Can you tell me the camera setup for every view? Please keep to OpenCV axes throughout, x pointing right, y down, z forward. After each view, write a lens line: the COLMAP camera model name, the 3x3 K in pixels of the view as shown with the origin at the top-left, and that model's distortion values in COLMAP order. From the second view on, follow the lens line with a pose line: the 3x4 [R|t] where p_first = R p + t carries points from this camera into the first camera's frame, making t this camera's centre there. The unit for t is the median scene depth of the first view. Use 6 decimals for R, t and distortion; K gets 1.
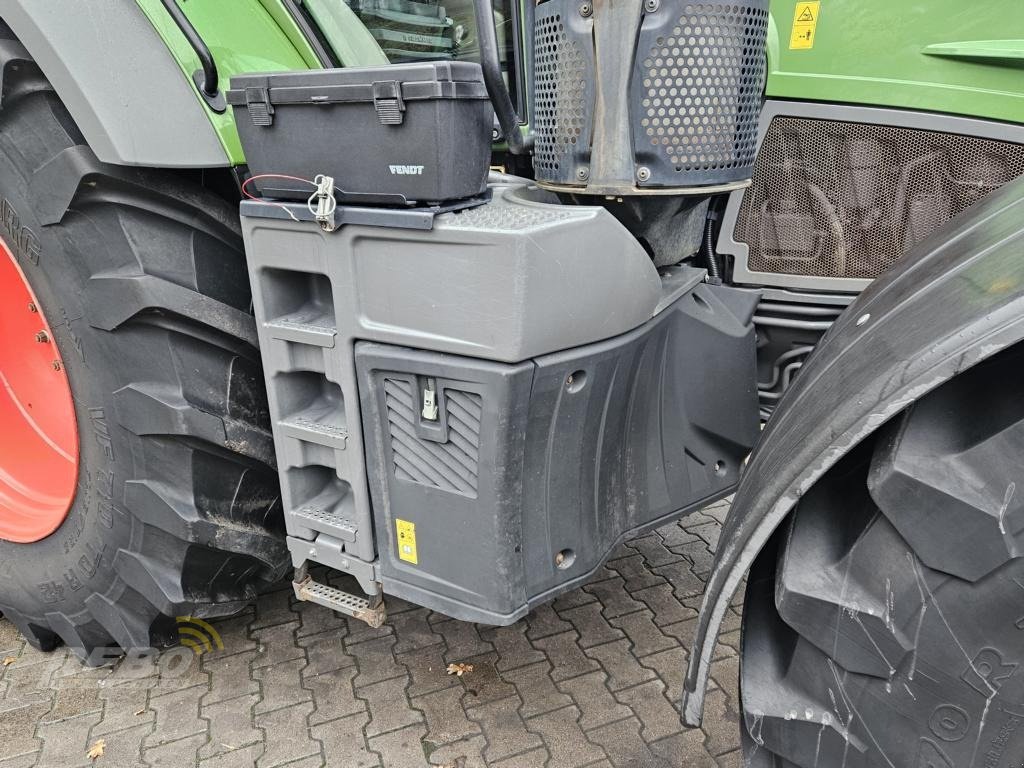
lens RADIAL K [[744.8, 0, 510.8], [0, 744.8, 389.7], [0, 0, 1]] dist [0.054555, -0.007928]
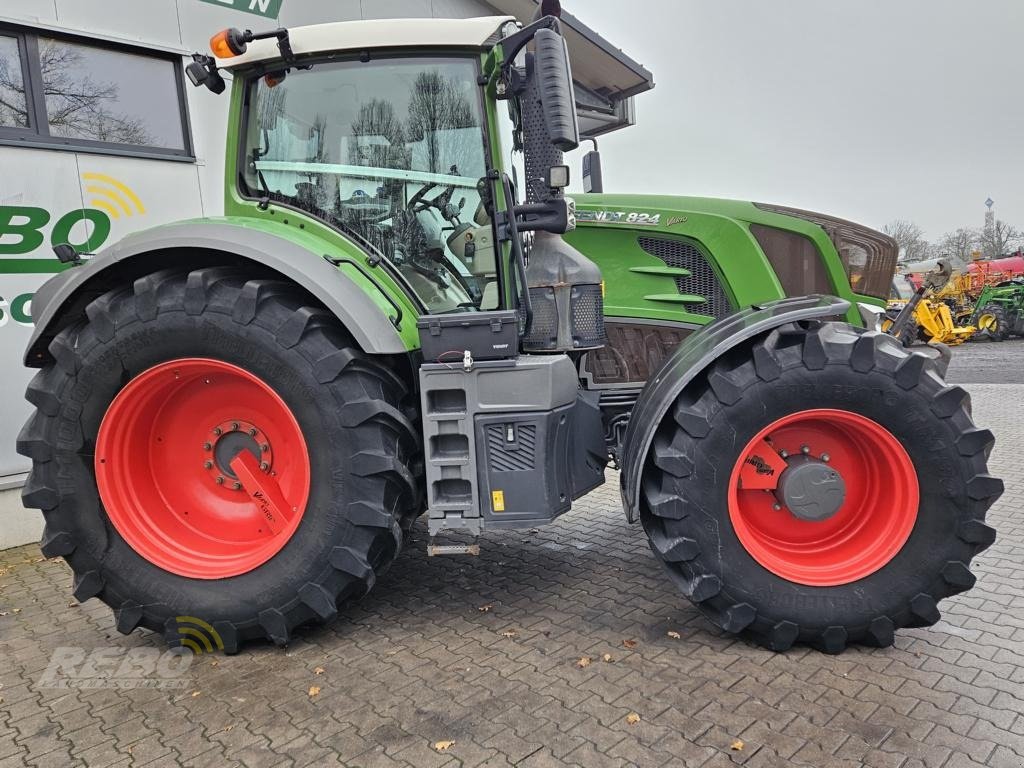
lens RADIAL K [[744.8, 0, 510.8], [0, 744.8, 389.7], [0, 0, 1]] dist [0.054555, -0.007928]
pose [[0.922870, -0.077827, 0.377165, -0.958794], [0.171500, 0.959948, -0.221555, 0.395172], [-0.344816, 0.269151, 0.899255, -1.196958]]
